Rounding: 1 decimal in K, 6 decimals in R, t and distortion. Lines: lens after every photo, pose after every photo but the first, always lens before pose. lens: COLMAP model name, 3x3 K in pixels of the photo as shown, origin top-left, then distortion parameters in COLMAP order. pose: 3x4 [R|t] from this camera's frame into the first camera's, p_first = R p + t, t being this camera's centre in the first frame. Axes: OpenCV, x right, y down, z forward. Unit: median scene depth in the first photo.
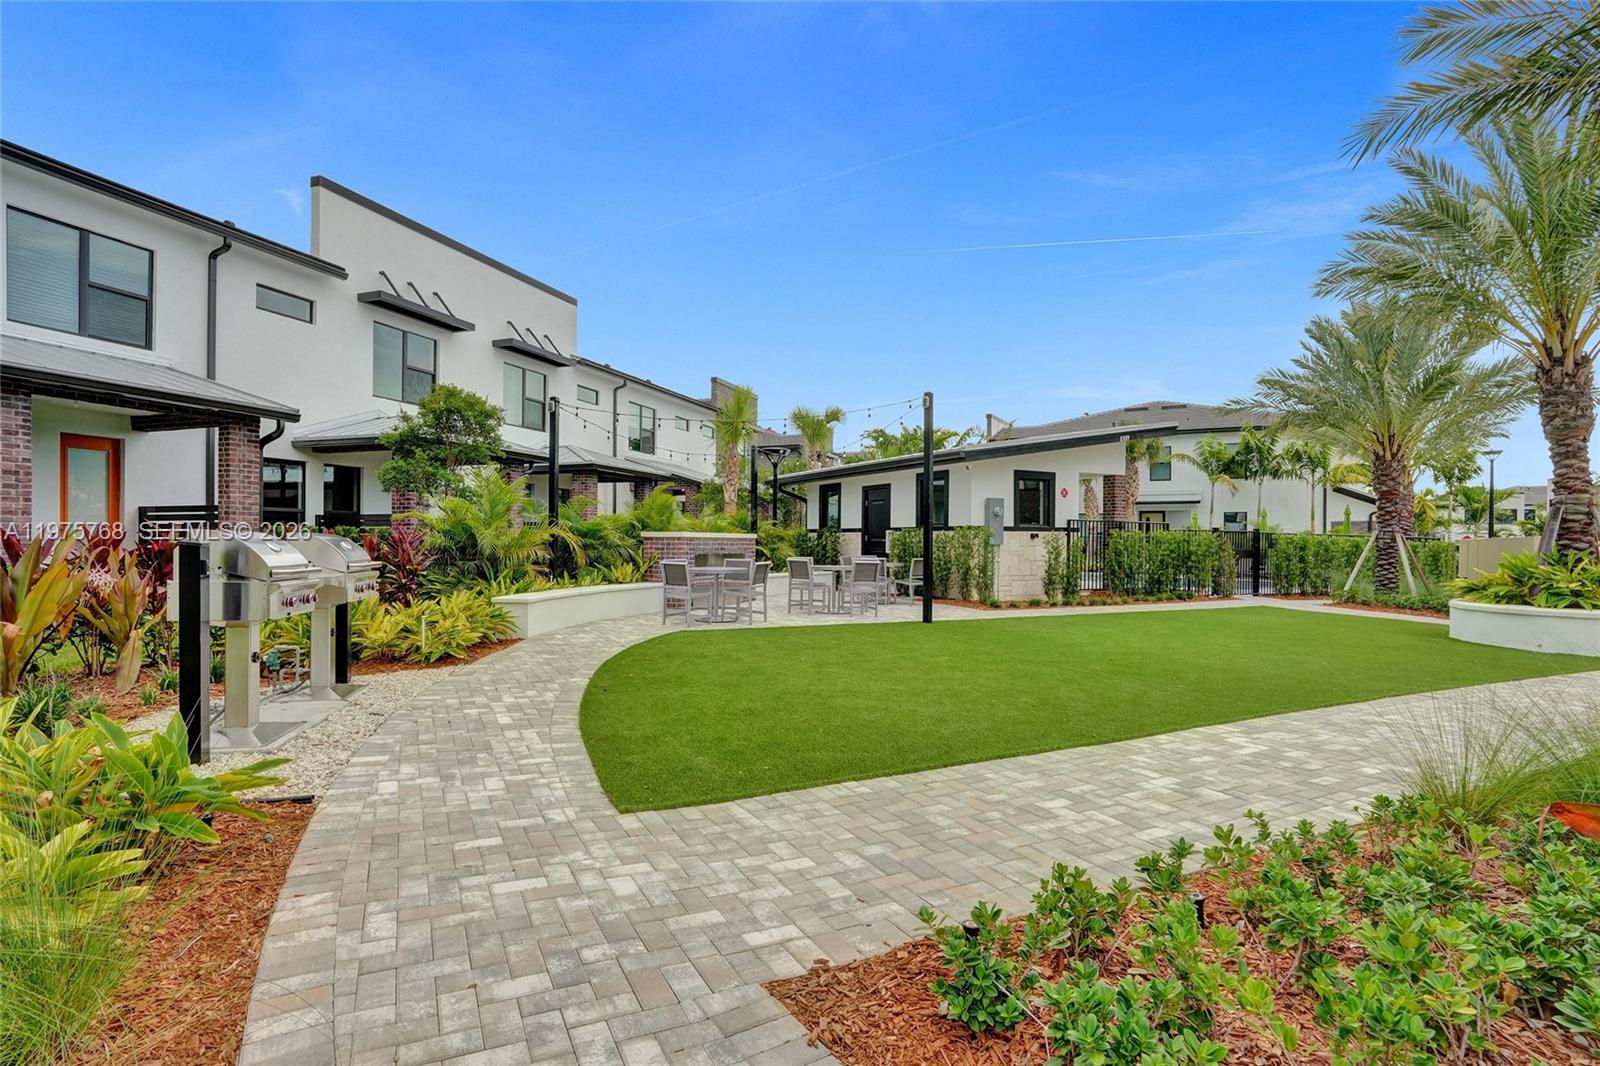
lens RADIAL K [[846.3, 0, 800.0], [0, 846.3, 533.0], [0, 0, 1]] dist [-0.000413, -0.000266]
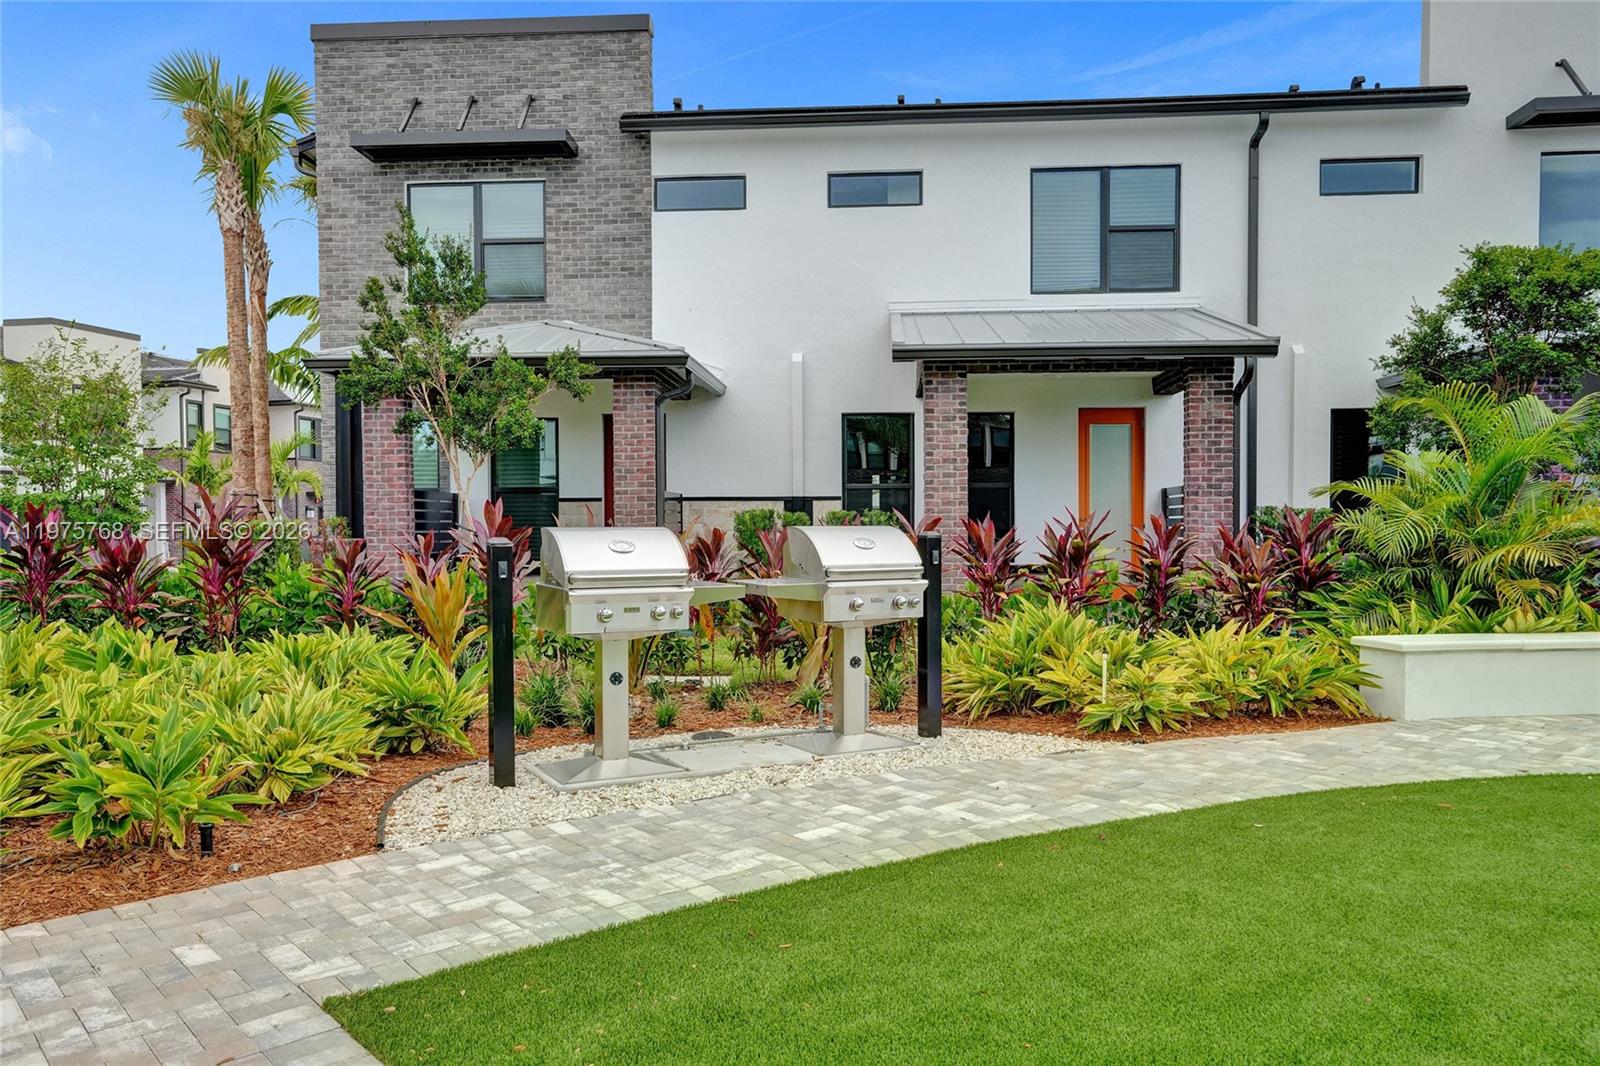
lens RADIAL K [[1193.7, 0, 800.0], [0, 1193.7, 533.0], [0, 0, 1]] dist [-0.001702, 0.049789]
pose [[0.250161, -0.001407, -0.968203, 0.243618], [0.018236, 0.999828, 0.003259, 0.001070], [0.968032, -0.018471, 0.250144, 0.394832]]
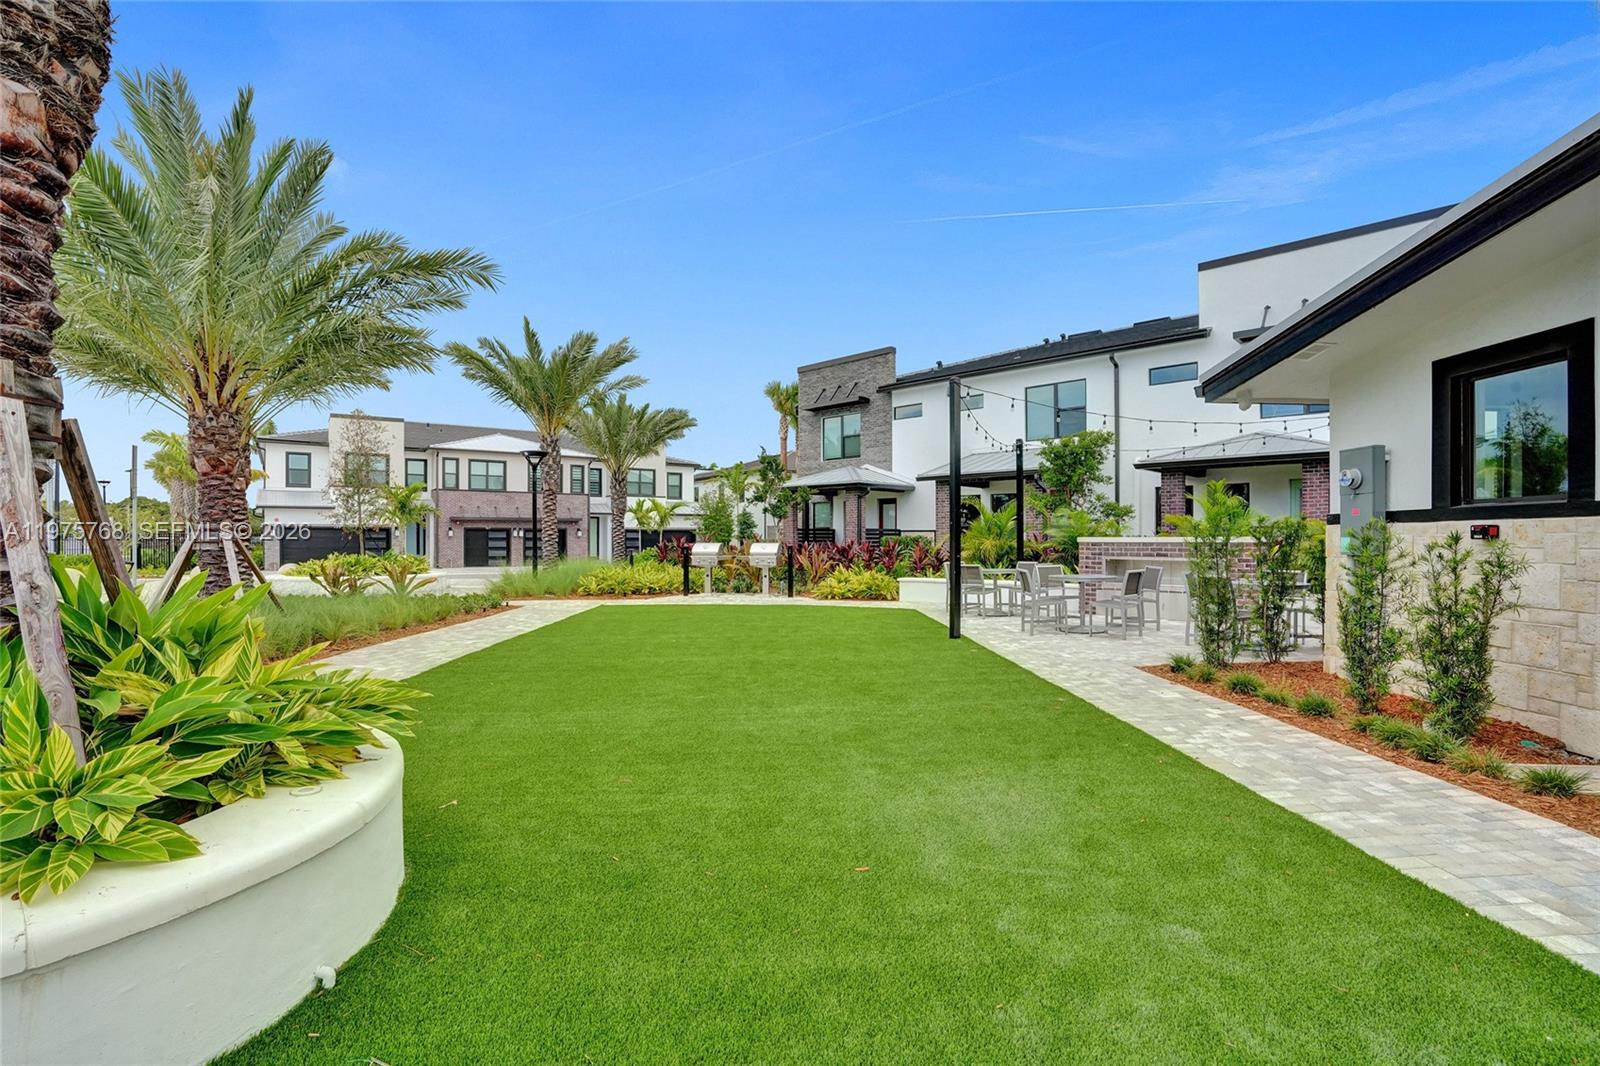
lens RADIAL K [[752.3, 0, 791.4], [0, 752.3, 543.7], [0, 0, 1]] dist [-0.021208, 0.000620]
pose [[-0.448913, 0.002641, -0.893571, 0.953512], [0.009495, 0.999953, -0.001814, 0.005482], [0.893525, -0.009299, -0.448918, 1.222842]]
